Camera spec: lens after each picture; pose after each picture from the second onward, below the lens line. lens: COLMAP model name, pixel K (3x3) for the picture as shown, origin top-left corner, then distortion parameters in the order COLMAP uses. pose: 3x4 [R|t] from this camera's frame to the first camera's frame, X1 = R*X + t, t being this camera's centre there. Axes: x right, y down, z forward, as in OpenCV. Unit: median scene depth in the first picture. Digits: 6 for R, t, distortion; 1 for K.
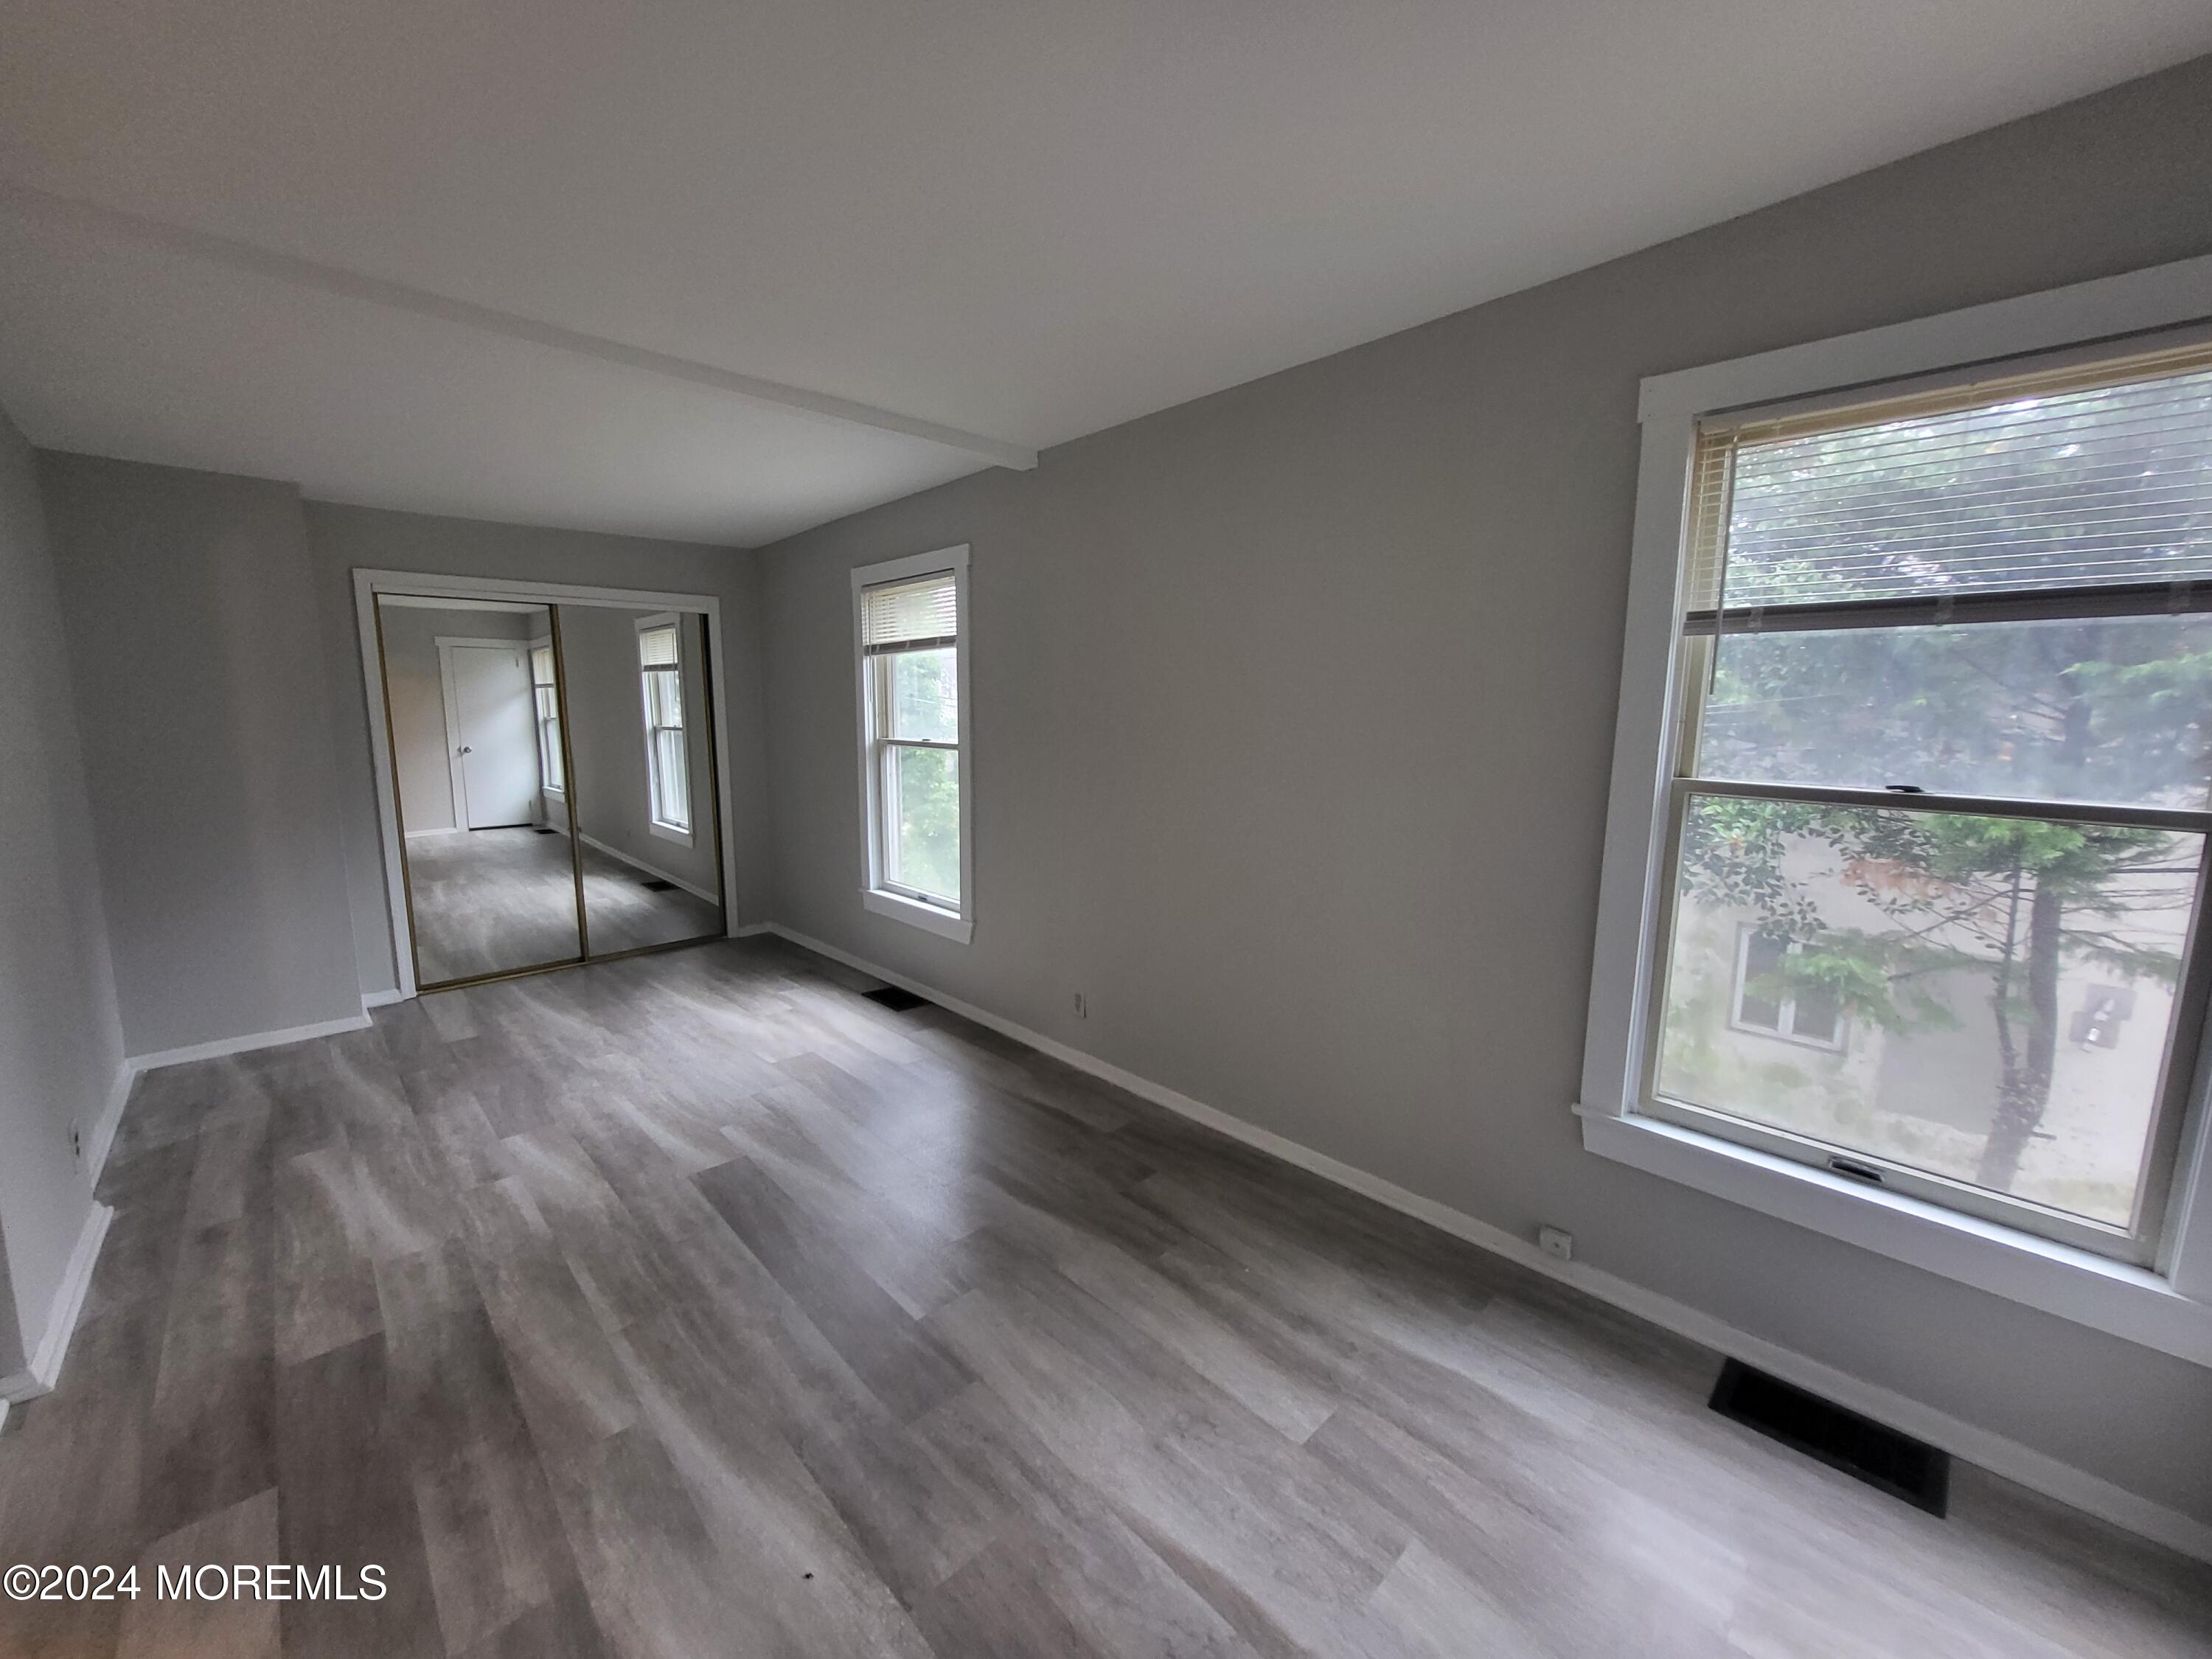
lens RADIAL K [[864.4, 0, 1098.6], [0, 864.4, 823.0], [0, 0, 1]] dist [0.000660, 0.000587]
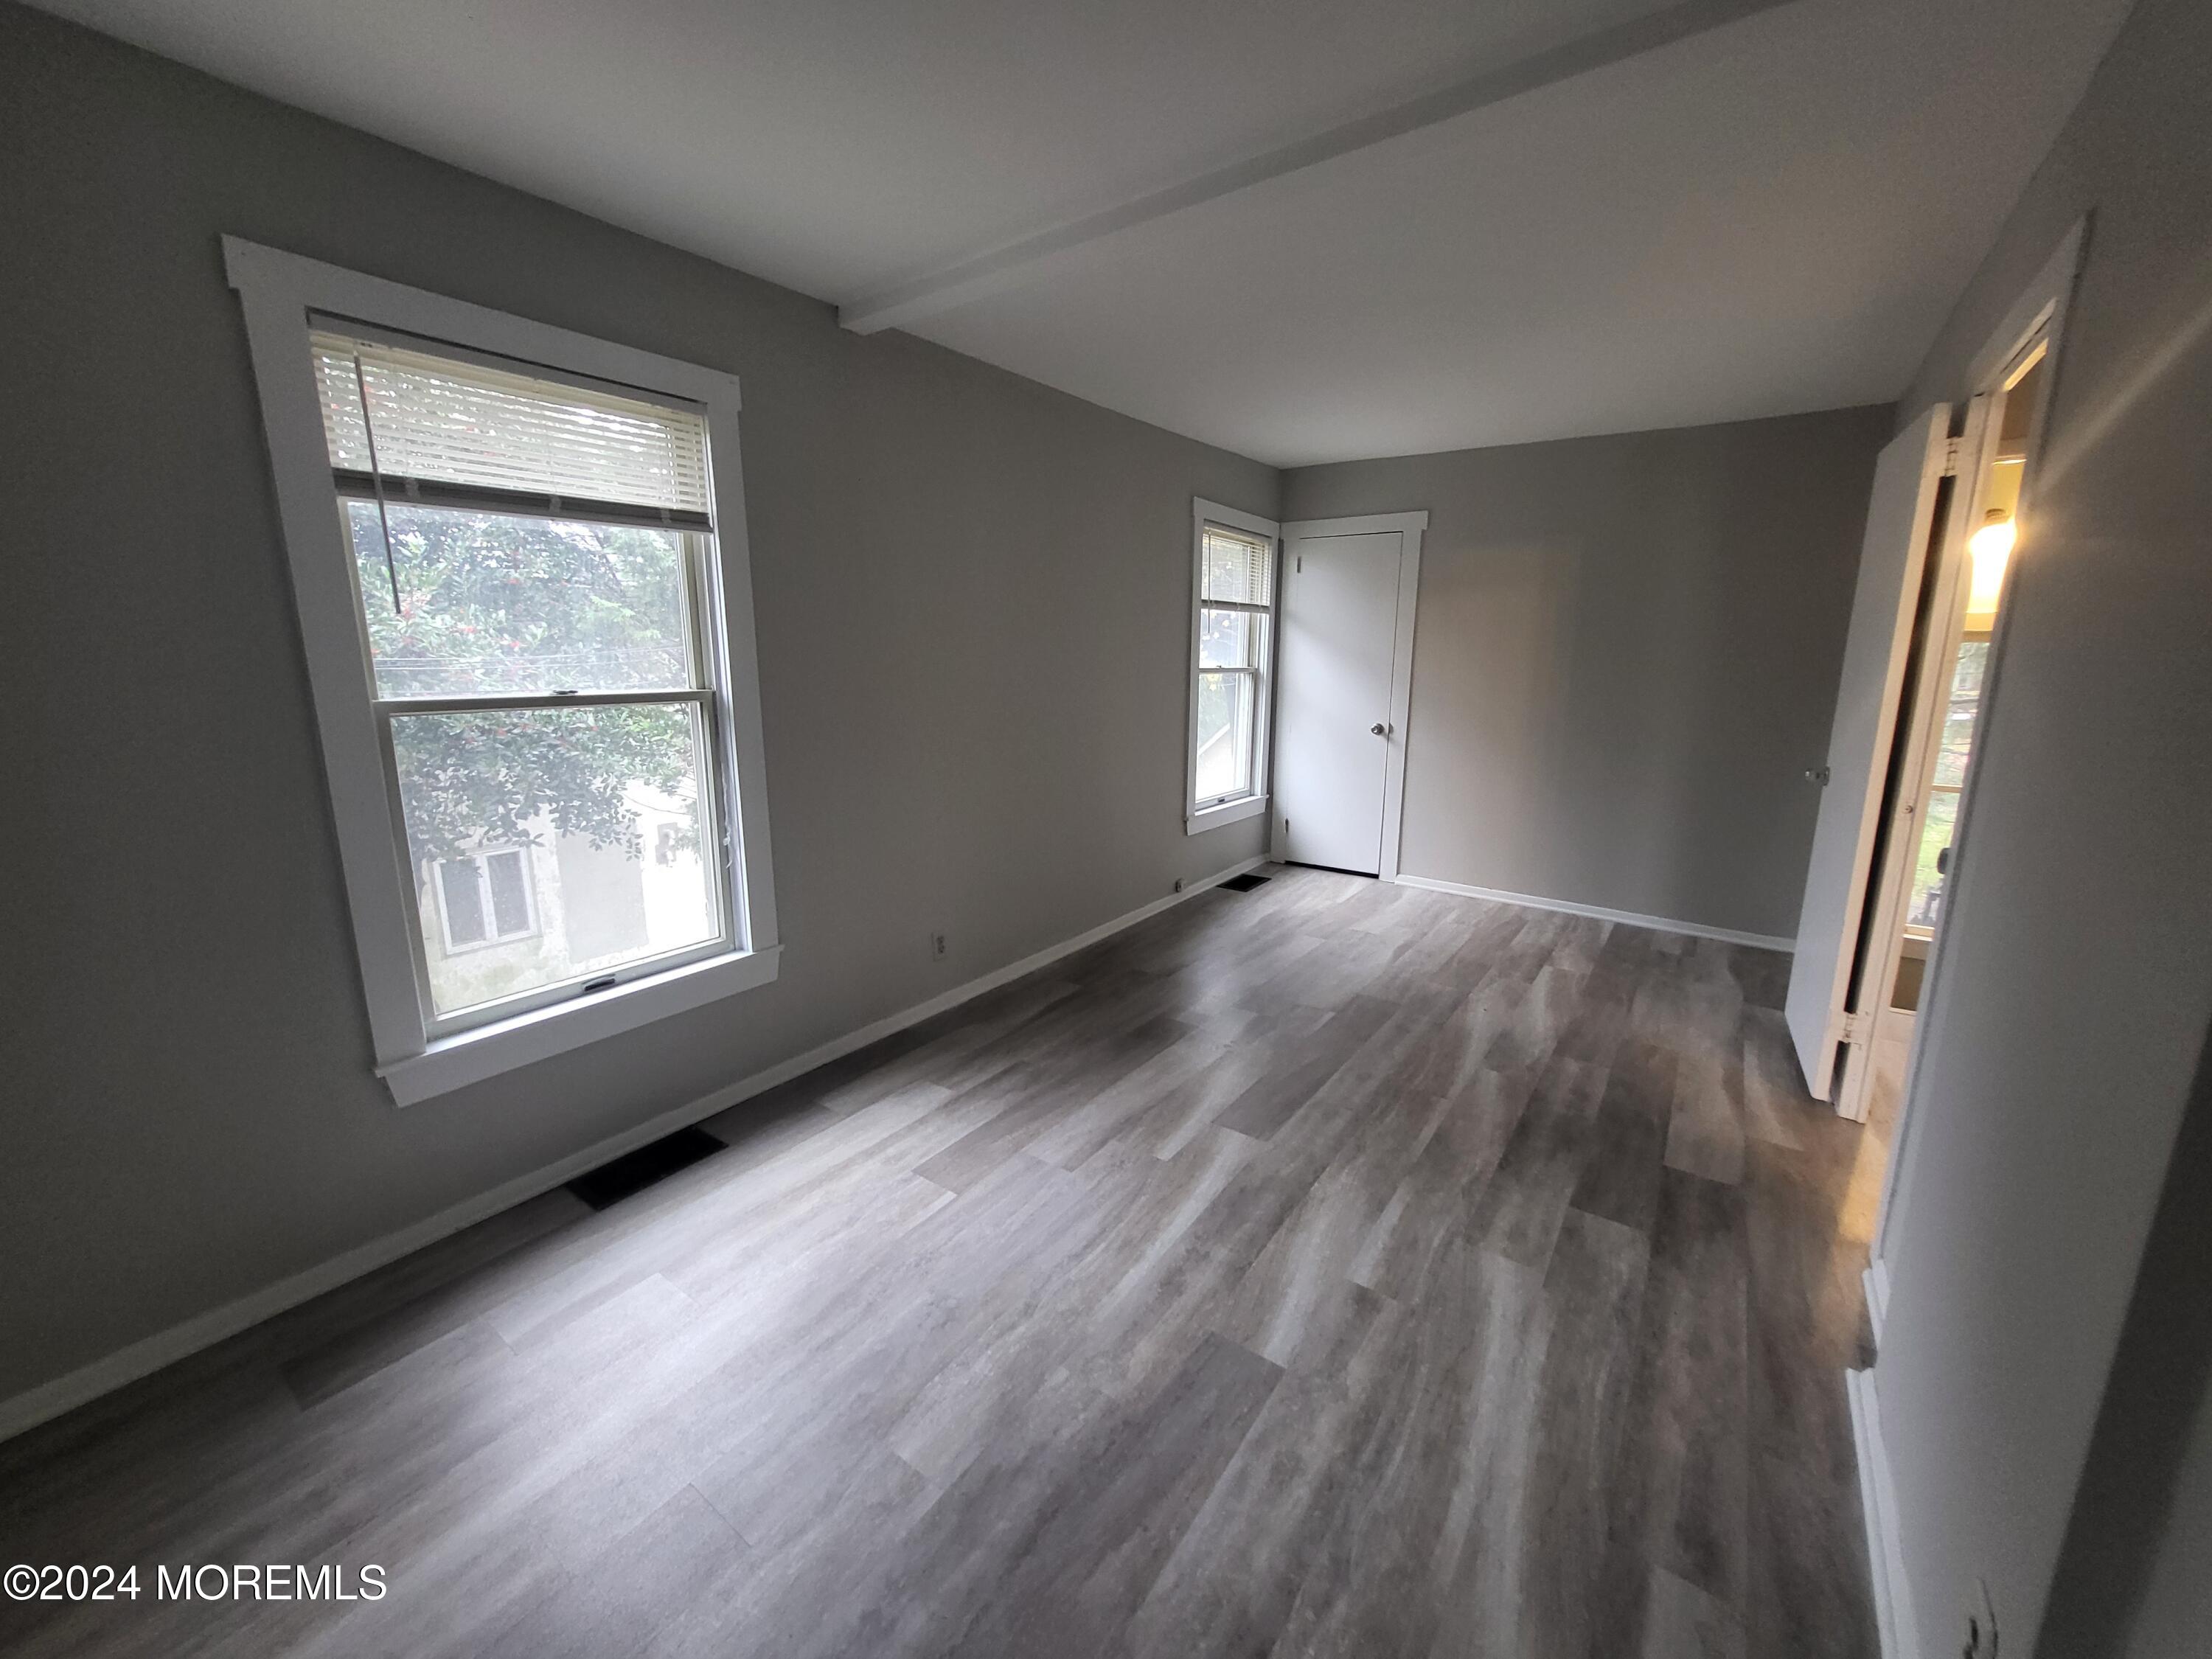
lens RADIAL K [[864.4, 0, 1098.6], [0, 864.4, 823.0], [0, 0, 1]] dist [0.000660, 0.000587]
pose [[-0.176936, -0.197787, 0.964144, -1.401472], [0.131619, 0.966046, 0.222331, -0.167143], [-0.975382, 0.166238, -0.144896, 1.383350]]
